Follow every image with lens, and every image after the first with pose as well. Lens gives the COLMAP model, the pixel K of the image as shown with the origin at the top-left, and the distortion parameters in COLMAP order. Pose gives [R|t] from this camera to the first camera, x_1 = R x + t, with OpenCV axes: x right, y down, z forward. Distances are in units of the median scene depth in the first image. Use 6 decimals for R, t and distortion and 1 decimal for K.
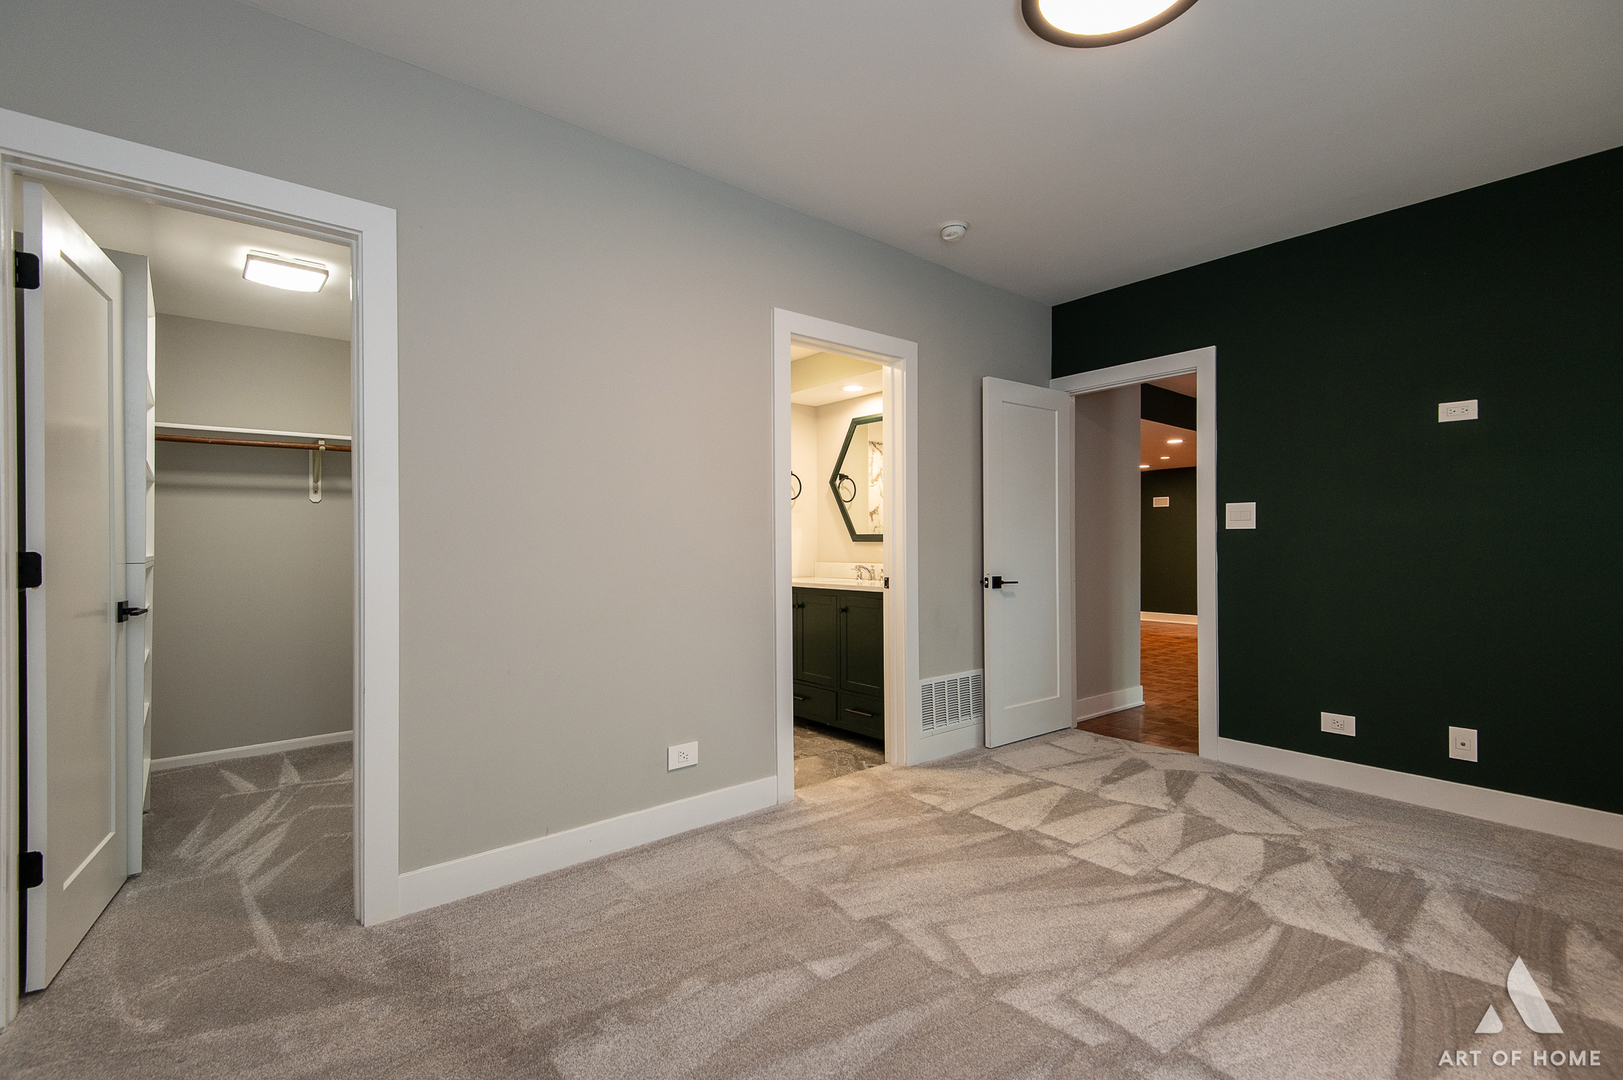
lens RADIAL K [[735.1, 0, 810.6], [0, 735.1, 541.8], [0, 0, 1]] dist [-0.000019, 0.000000]
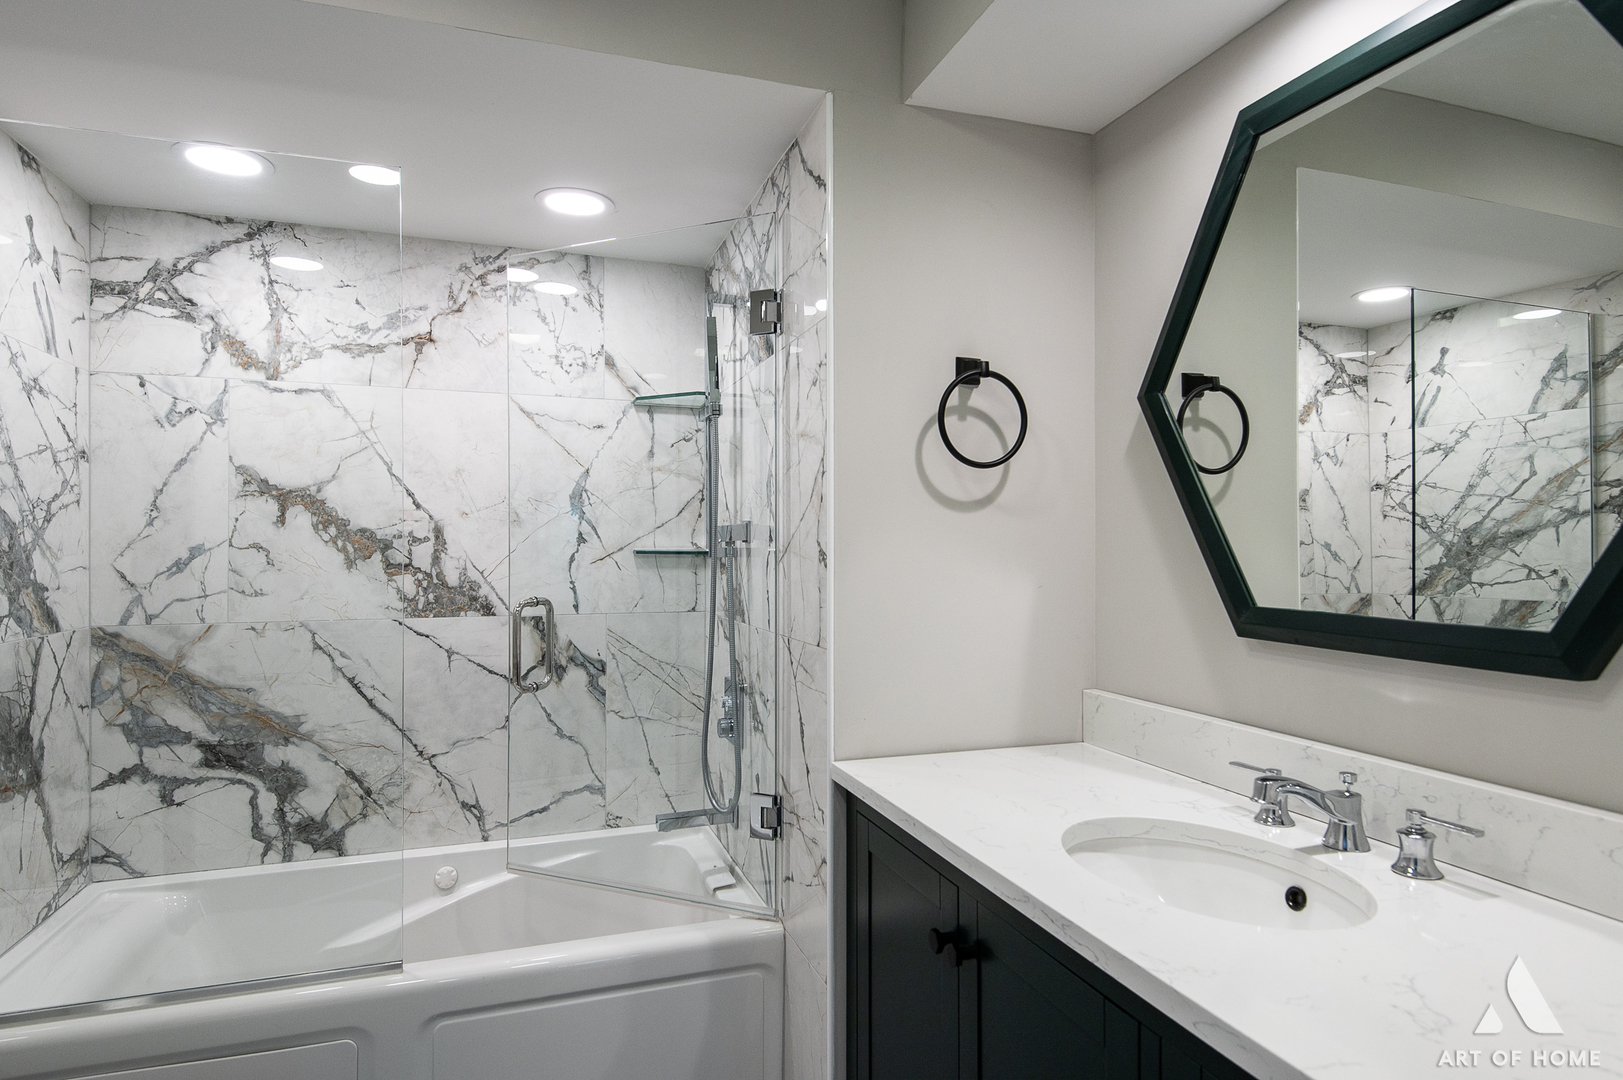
lens RADIAL K [[916.2, 0, 811.3], [0, 916.2, 541.4], [0, 0, 1]] dist [0.002473, 0.000198]
pose [[0.934577, 0.003322, -0.355745, 0.032322], [-0.002754, 0.999994, 0.002104, -0.030747], [0.355750, -0.000987, 0.934581, 0.653391]]
